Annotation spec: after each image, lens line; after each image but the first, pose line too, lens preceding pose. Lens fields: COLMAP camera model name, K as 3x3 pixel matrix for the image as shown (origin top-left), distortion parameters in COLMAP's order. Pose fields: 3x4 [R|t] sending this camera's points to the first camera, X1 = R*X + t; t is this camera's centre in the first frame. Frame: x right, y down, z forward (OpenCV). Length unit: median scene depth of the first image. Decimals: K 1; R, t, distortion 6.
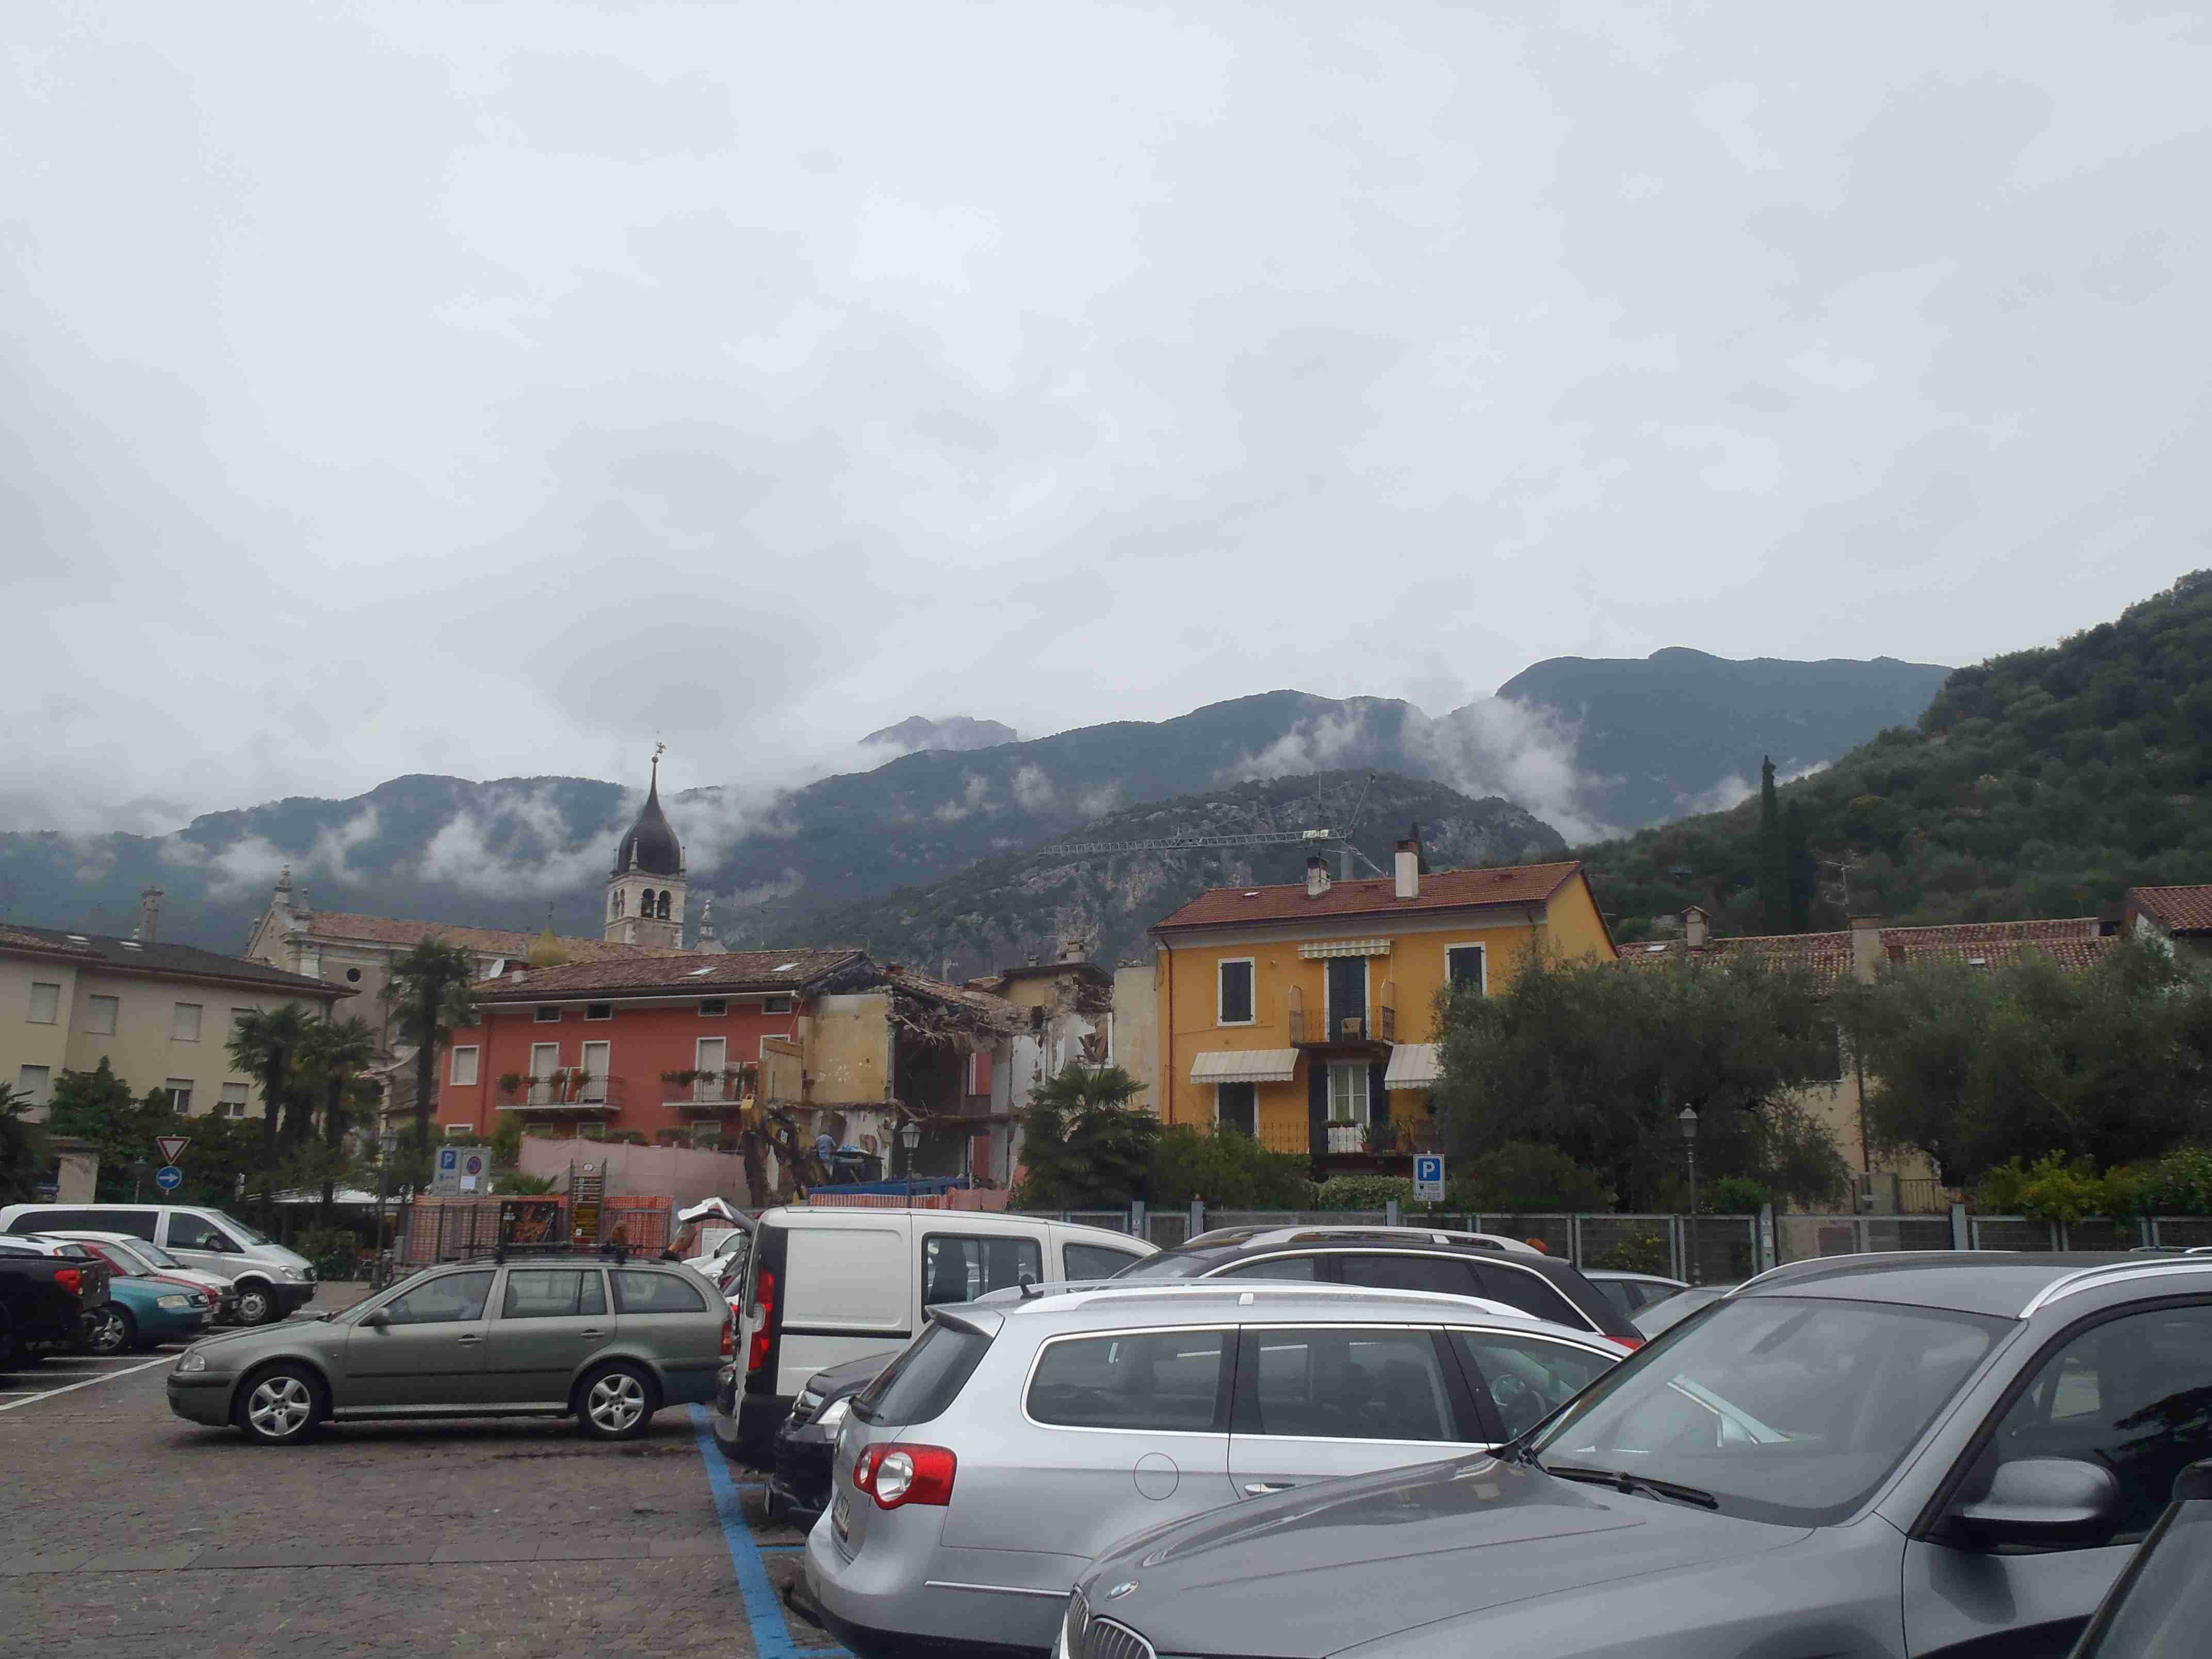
lens RADIAL K [[1863.3, 0, 1106.0], [0, 1863.3, 829.5], [0, 0, 1]] dist [-0.015892, -0.001249]
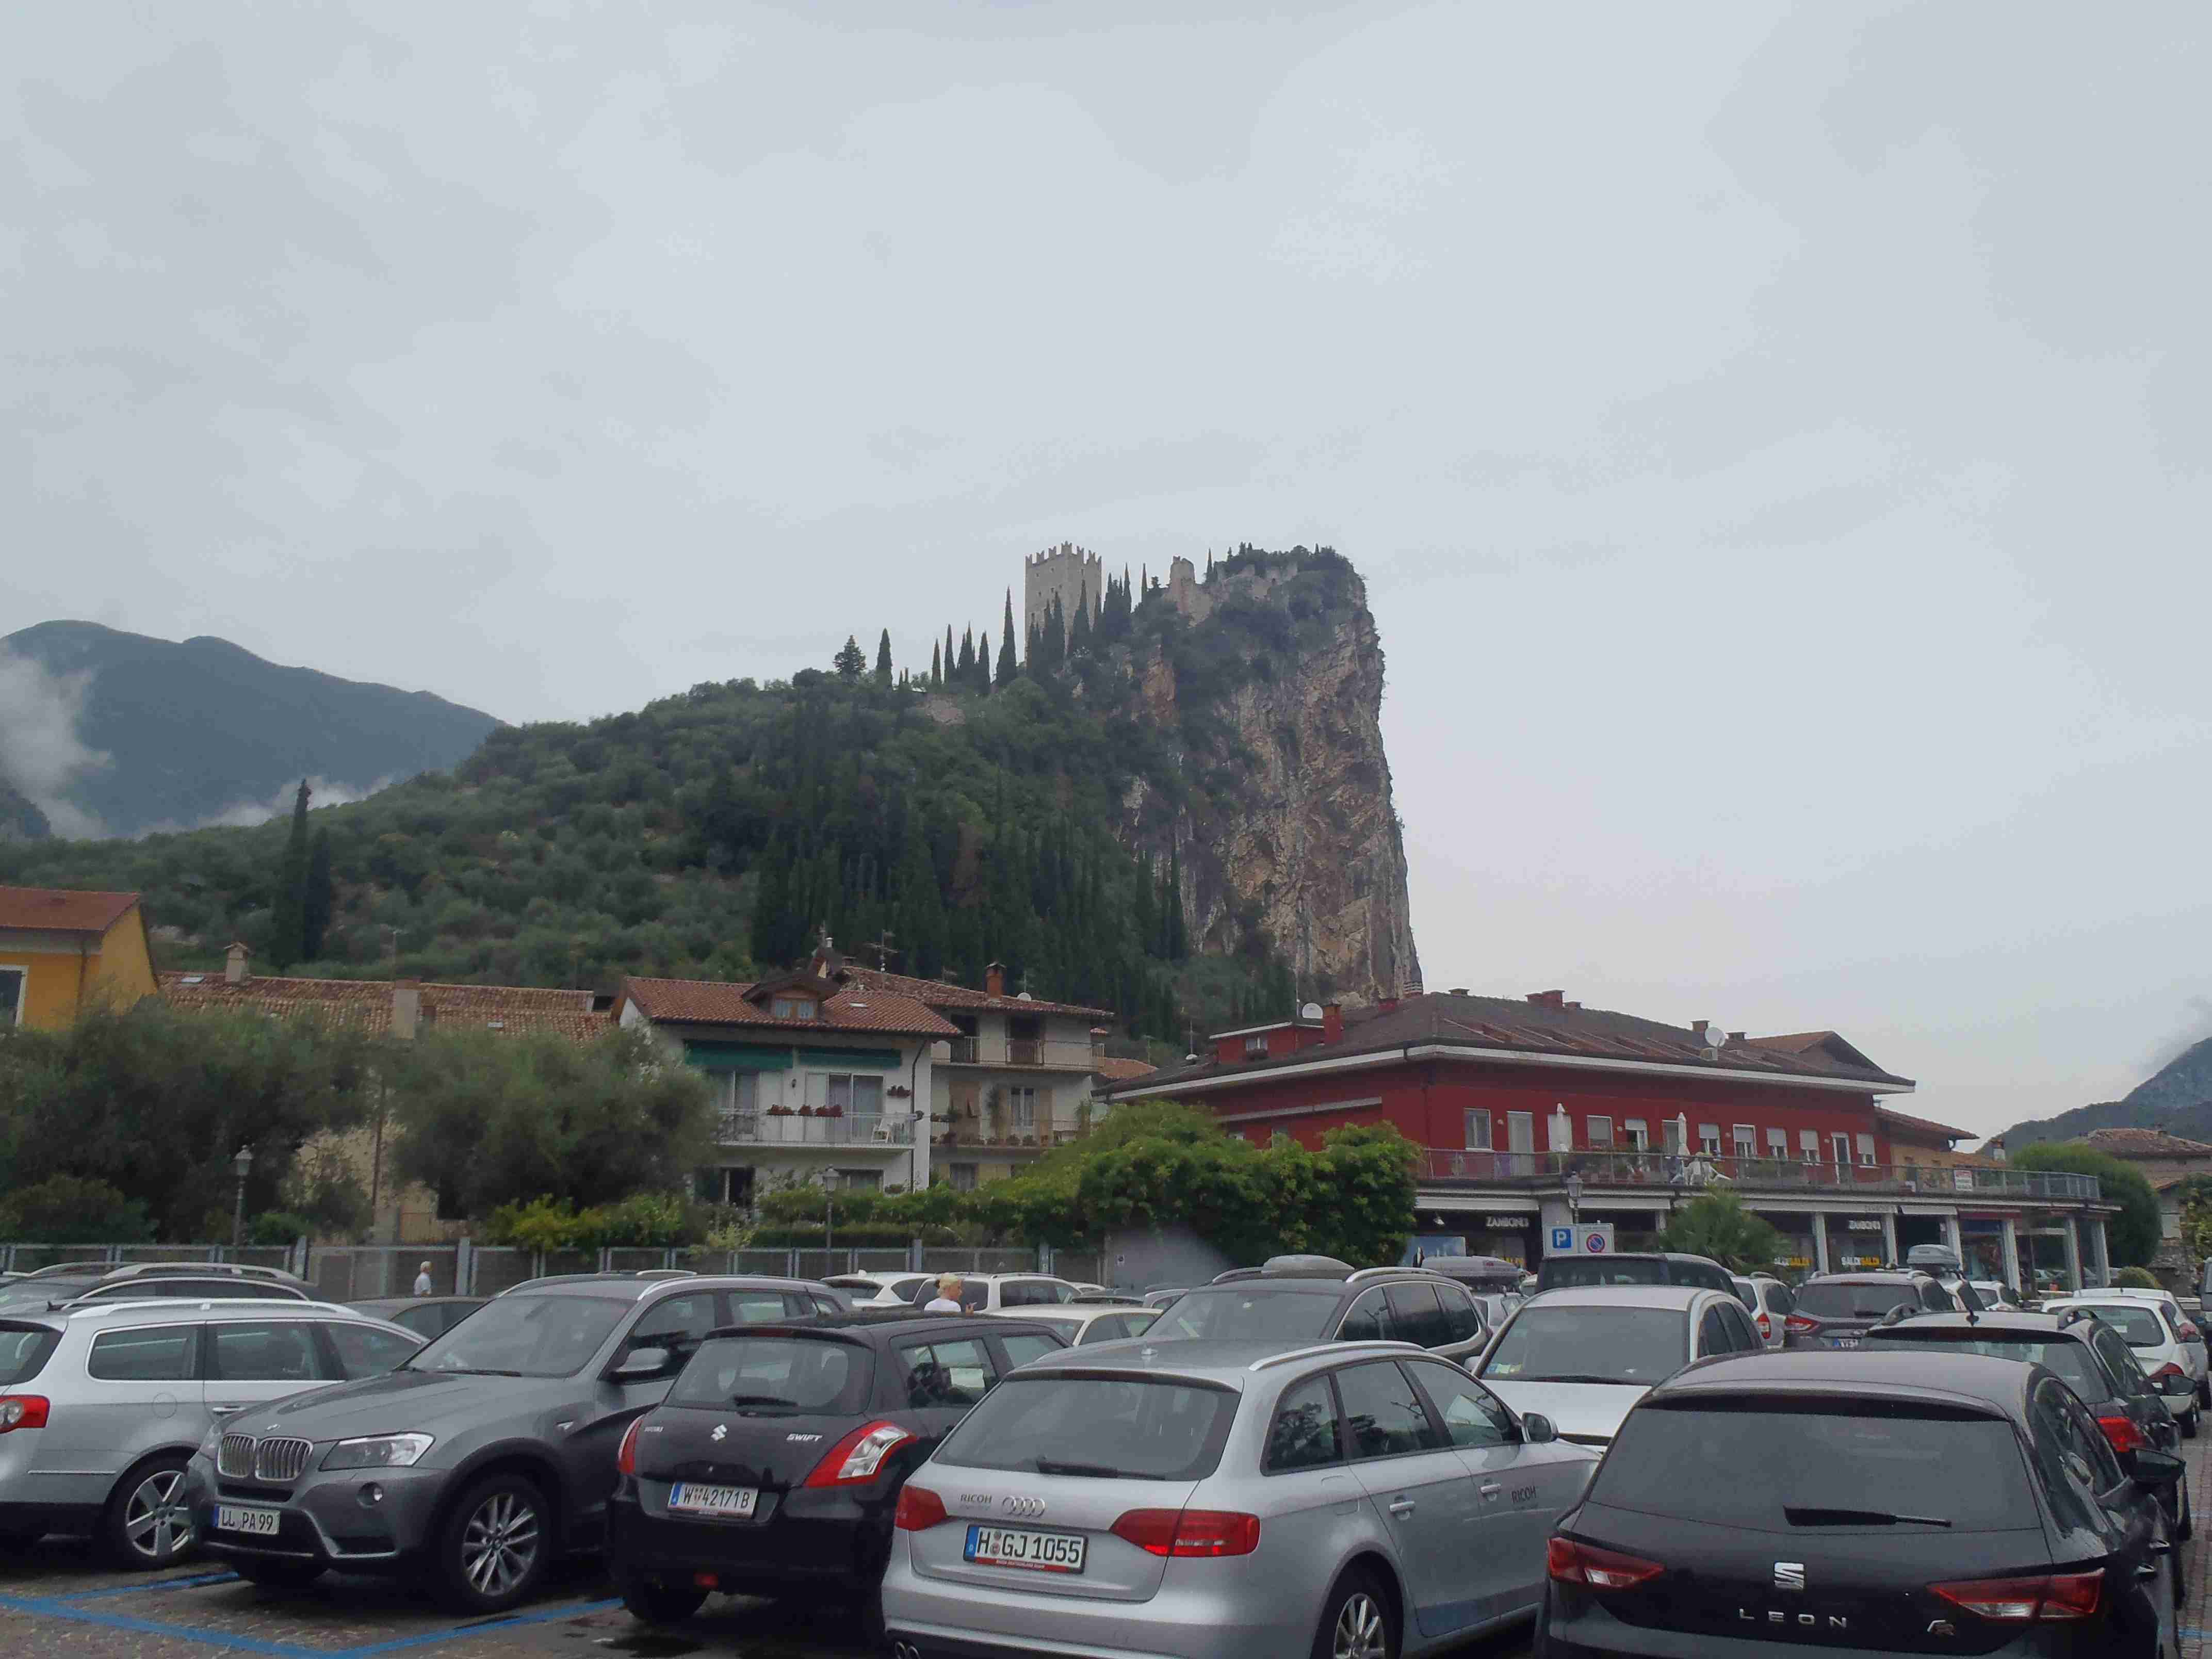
lens RADIAL K [[1834.1, 0, 1106.0], [0, 1834.1, 829.5], [0, 0, 1]] dist [0.013614, -0.004942]
pose [[0.712746, 0.153882, 0.684334, -0.068948], [-0.143428, 0.986997, -0.072556, -0.022512], [-0.686601, -0.046439, 0.725550, -0.098500]]
